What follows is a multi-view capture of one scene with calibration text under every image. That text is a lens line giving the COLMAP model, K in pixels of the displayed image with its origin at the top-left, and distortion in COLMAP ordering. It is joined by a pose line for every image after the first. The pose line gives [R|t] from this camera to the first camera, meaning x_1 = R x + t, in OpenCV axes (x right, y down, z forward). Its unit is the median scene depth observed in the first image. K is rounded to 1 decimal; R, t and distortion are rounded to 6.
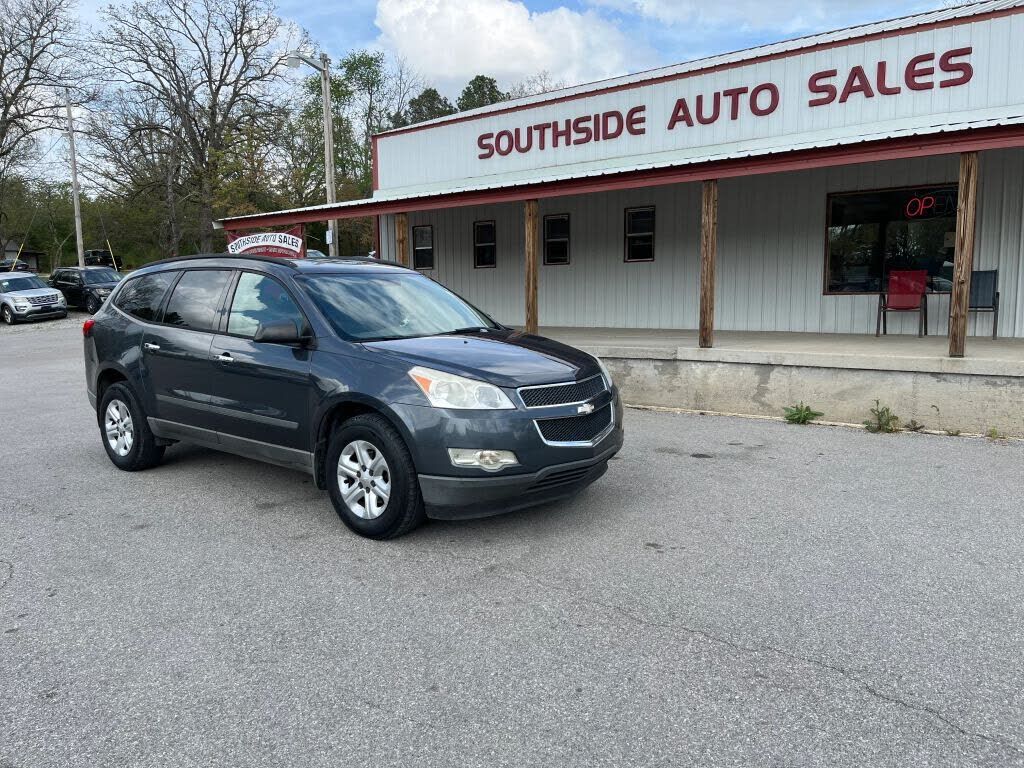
lens RADIAL K [[783.1, 0, 515.5], [0, 783.1, 376.1], [0, 0, 1]] dist [0.068471, -0.109257]
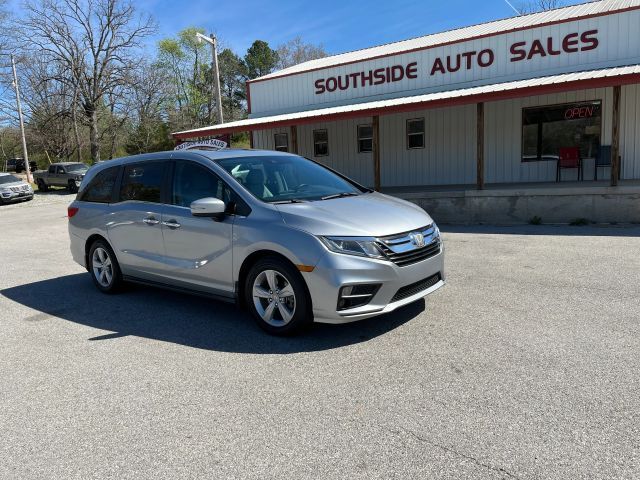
lens RADIAL K [[487.0, 0, 320.0], [0, 487.0, 240.0], [0, 0, 1]] dist [0.069645, -0.110156]
pose [[0.994712, -0.052818, 0.088081, -0.176250], [0.050534, 0.998331, 0.027971, 0.022862], [-0.089411, -0.023372, 0.995721, -0.113584]]
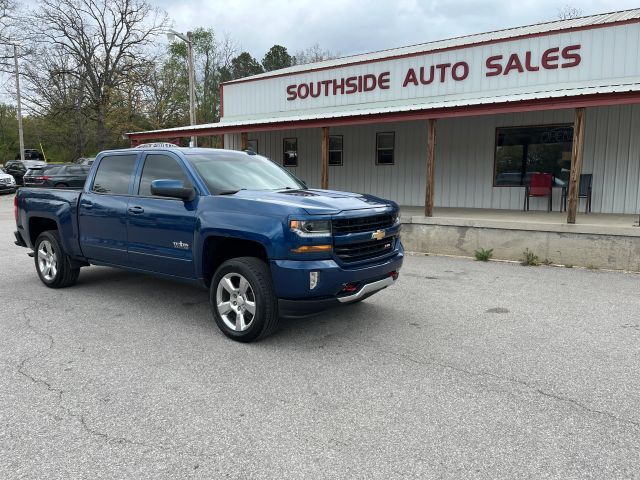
lens RADIAL K [[488.3, 0, 326.5], [0, 488.3, 238.4], [0, 0, 1]] dist [0.064469, -0.101052]
pose [[0.997818, 0.009722, 0.065300, -0.033825], [-0.010337, 0.999905, 0.009089, 0.002824], [-0.065206, -0.009744, 0.997824, -0.036722]]
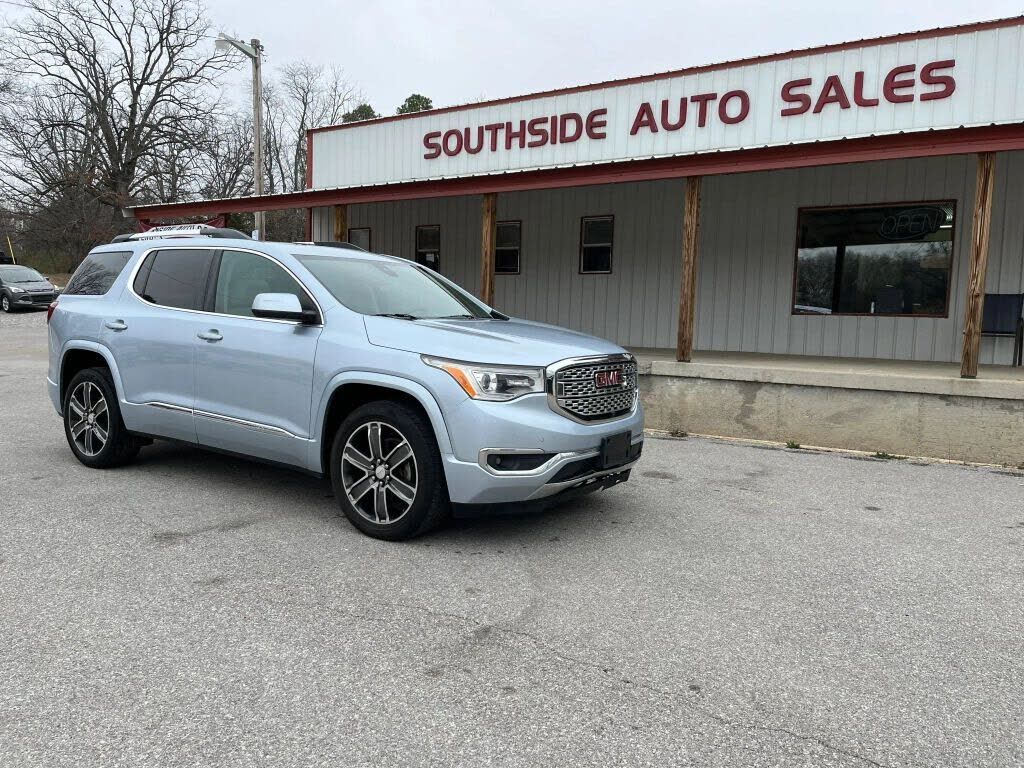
lens RADIAL K [[781.5, 0, 512.8], [0, 781.5, 378.4], [0, 0, 1]] dist [0.071166, -0.111894]
pose [[0.995129, 0.032467, 0.093081, -0.024070], [-0.029776, 0.999102, -0.030155, 0.010362], [-0.093977, 0.027236, 0.995202, 0.083004]]
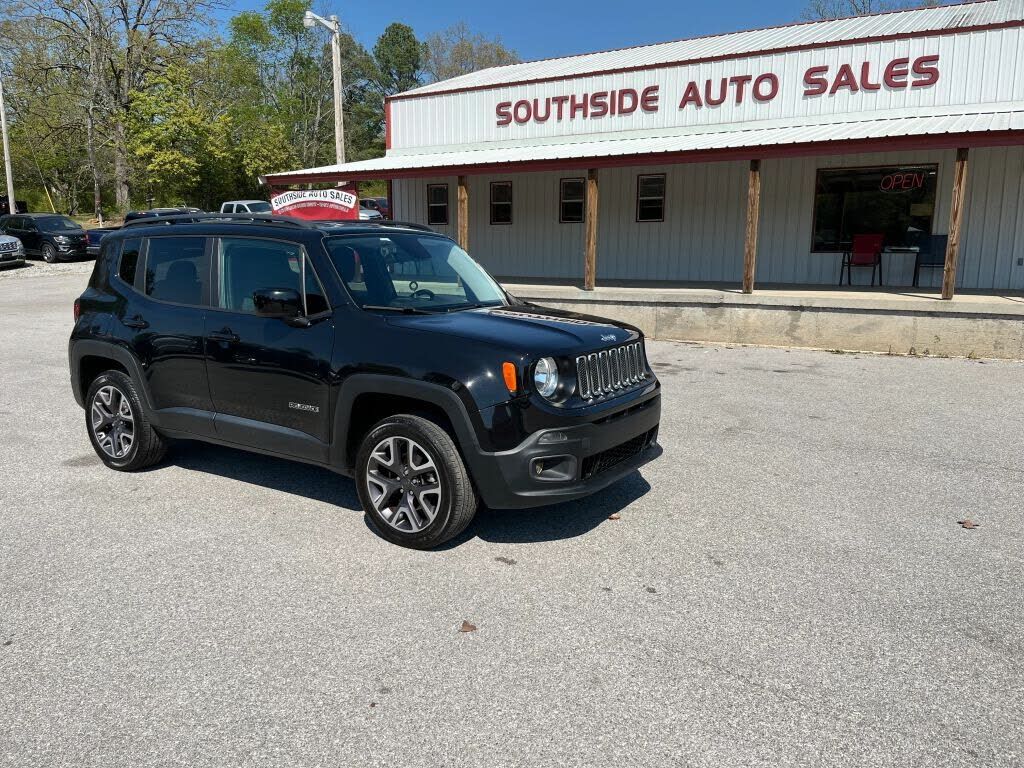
lens RADIAL K [[781.5, 0, 512.8], [0, 781.5, 378.4], [0, 0, 1]] dist [0.071166, -0.111894]
pose [[0.991682, -0.007414, 0.128501, -0.197832], [-0.000355, 0.998178, 0.060329, 0.015668], [-0.128714, -0.059873, 0.989873, -0.142532]]
